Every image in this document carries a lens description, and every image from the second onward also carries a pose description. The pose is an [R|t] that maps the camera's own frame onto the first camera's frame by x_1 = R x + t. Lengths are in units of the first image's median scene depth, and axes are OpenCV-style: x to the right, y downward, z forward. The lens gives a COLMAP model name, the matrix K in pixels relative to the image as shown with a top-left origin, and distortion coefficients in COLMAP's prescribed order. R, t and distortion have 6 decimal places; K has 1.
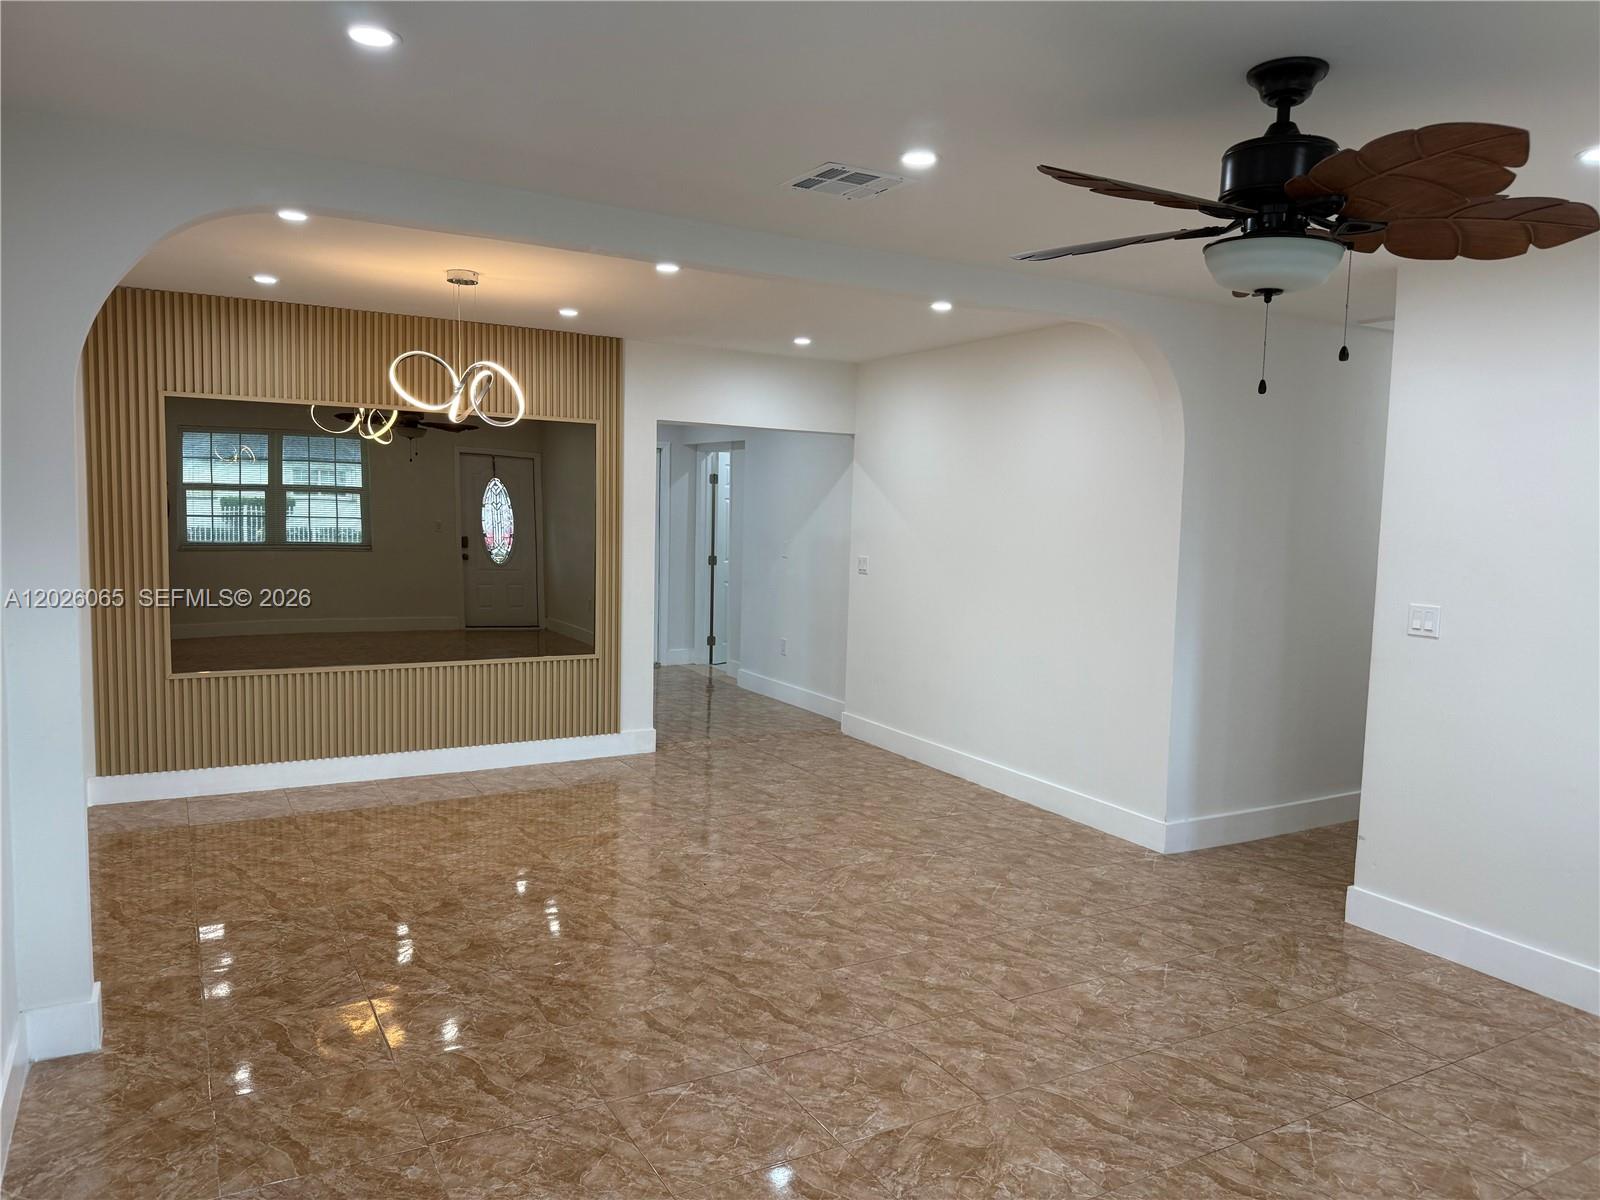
lens RADIAL K [[1131.1, 0, 796.8], [0, 1131.1, 591.3], [0, 0, 1]] dist [0.083025, -0.129552]
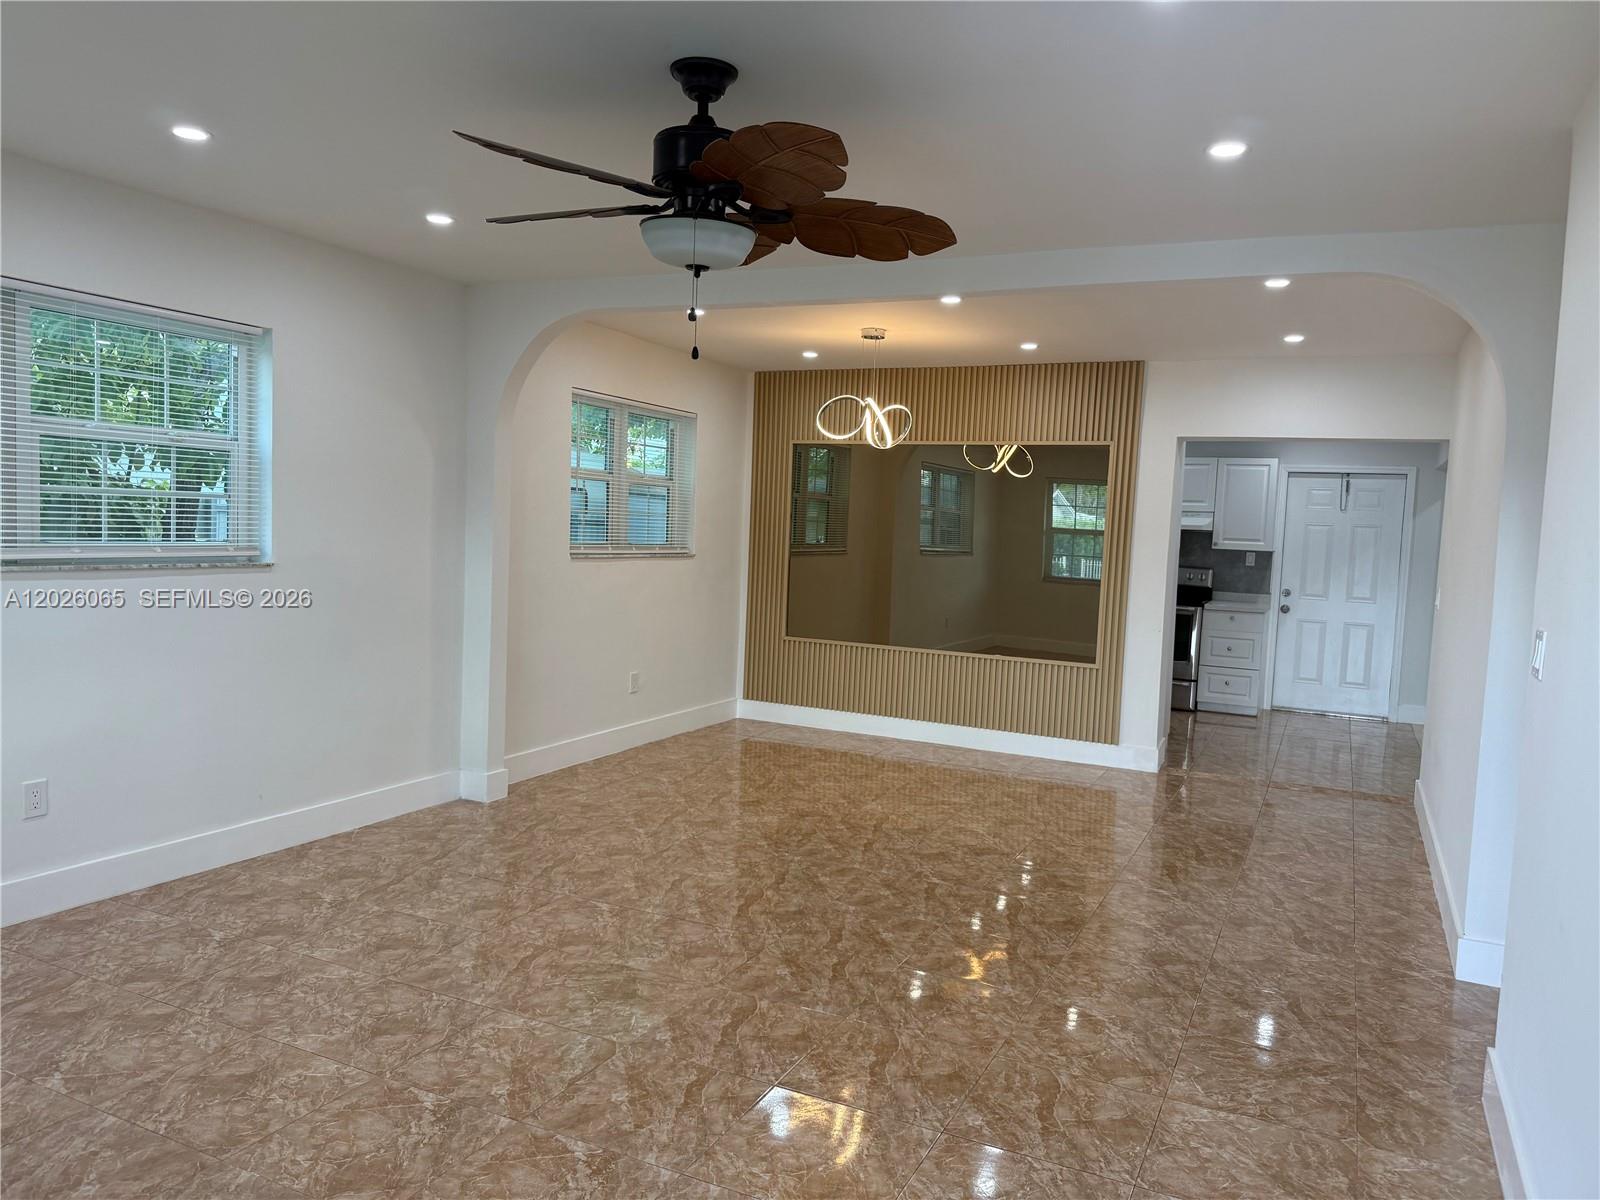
lens RADIAL K [[1125.5, 0, 800.0], [0, 1125.5, 600.0], [0, 0, 1]] dist [0.102052, -0.150357]
pose [[0.572896, 0.053864, -0.817856, 0.776234], [-0.091327, 0.995820, 0.001612, 0.029519], [0.814524, 0.073769, 0.575420, 0.255516]]
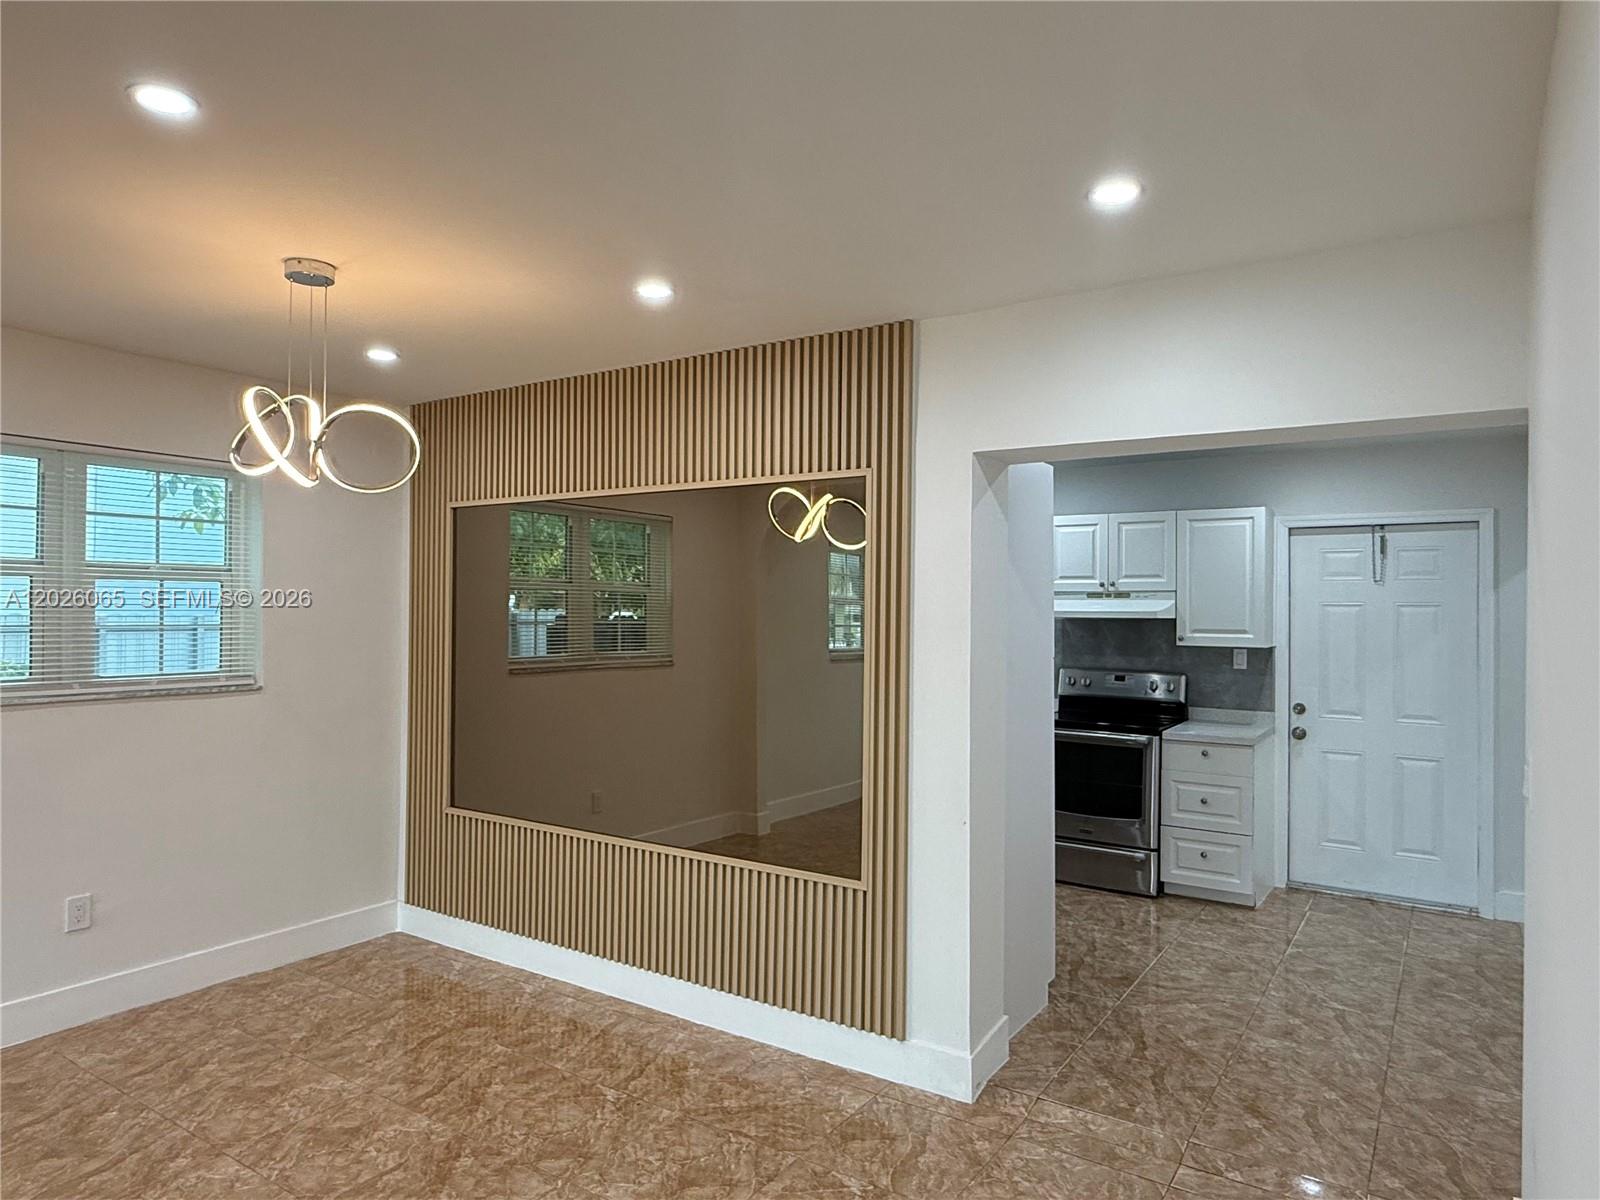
lens RADIAL K [[1012.0, 0, 793.0], [0, 1012.0, 596.7], [0, 0, 1]] dist [0.003820, 0.002006]
pose [[0.452361, -0.029009, -0.891363, 0.385765], [-0.068913, 0.995346, -0.067367, -0.074567], [0.889168, 0.091901, 0.448256, 1.097533]]
